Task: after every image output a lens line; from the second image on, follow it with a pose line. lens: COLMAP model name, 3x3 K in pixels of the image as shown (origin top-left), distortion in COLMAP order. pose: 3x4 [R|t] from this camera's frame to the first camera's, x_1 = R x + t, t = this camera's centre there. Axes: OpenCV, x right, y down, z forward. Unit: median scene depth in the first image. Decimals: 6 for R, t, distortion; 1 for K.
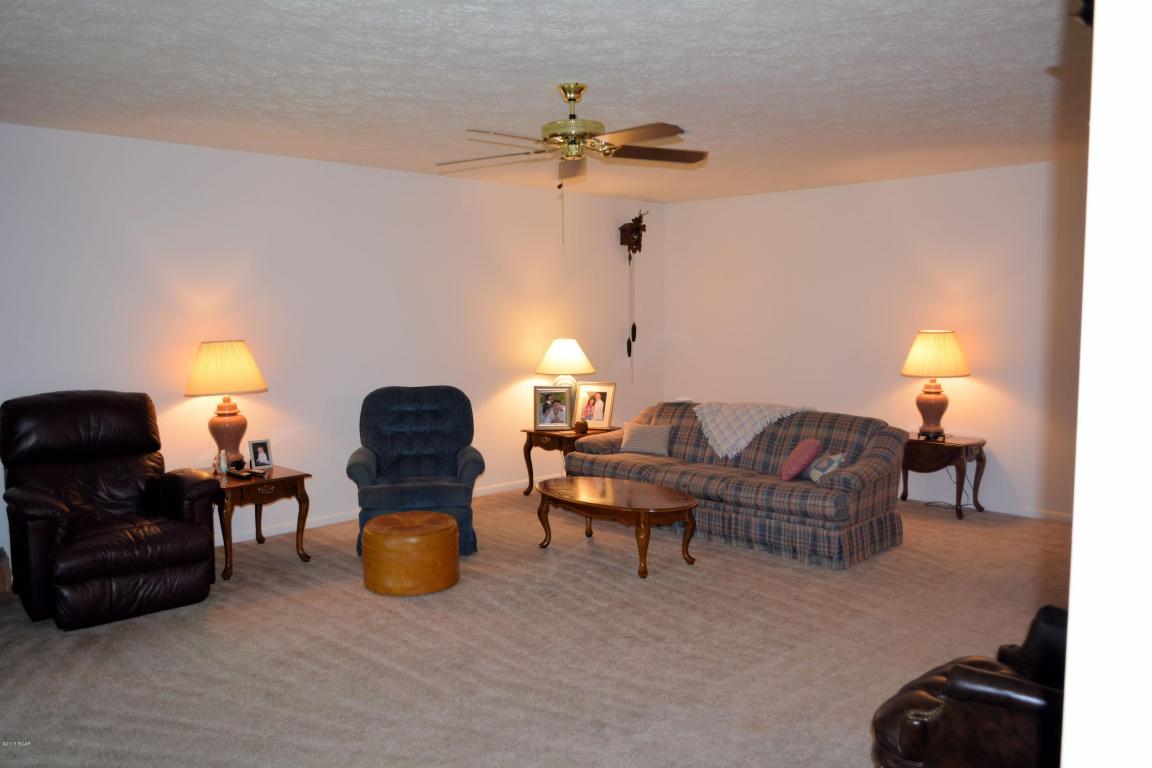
lens RADIAL K [[903.6, 0, 576.0], [0, 903.6, 384.0], [0, 0, 1]] dist [-0.007036, 0.008945]
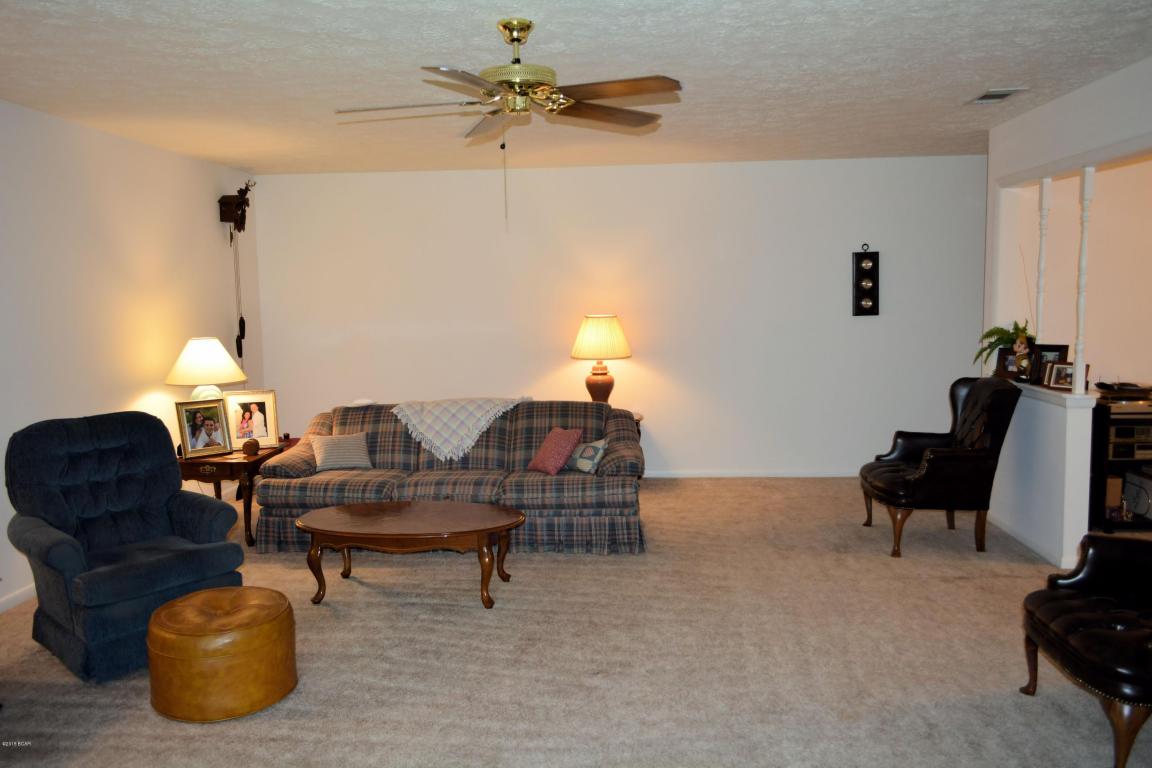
lens RADIAL K [[903.6, 0, 576.0], [0, 903.6, 384.0], [0, 0, 1]] dist [-0.007036, 0.008945]
pose [[0.751673, -0.076157, 0.655124, -0.338807], [0.067974, 0.996967, 0.037904, -0.021974], [-0.656023, 0.016040, 0.754570, 0.233593]]
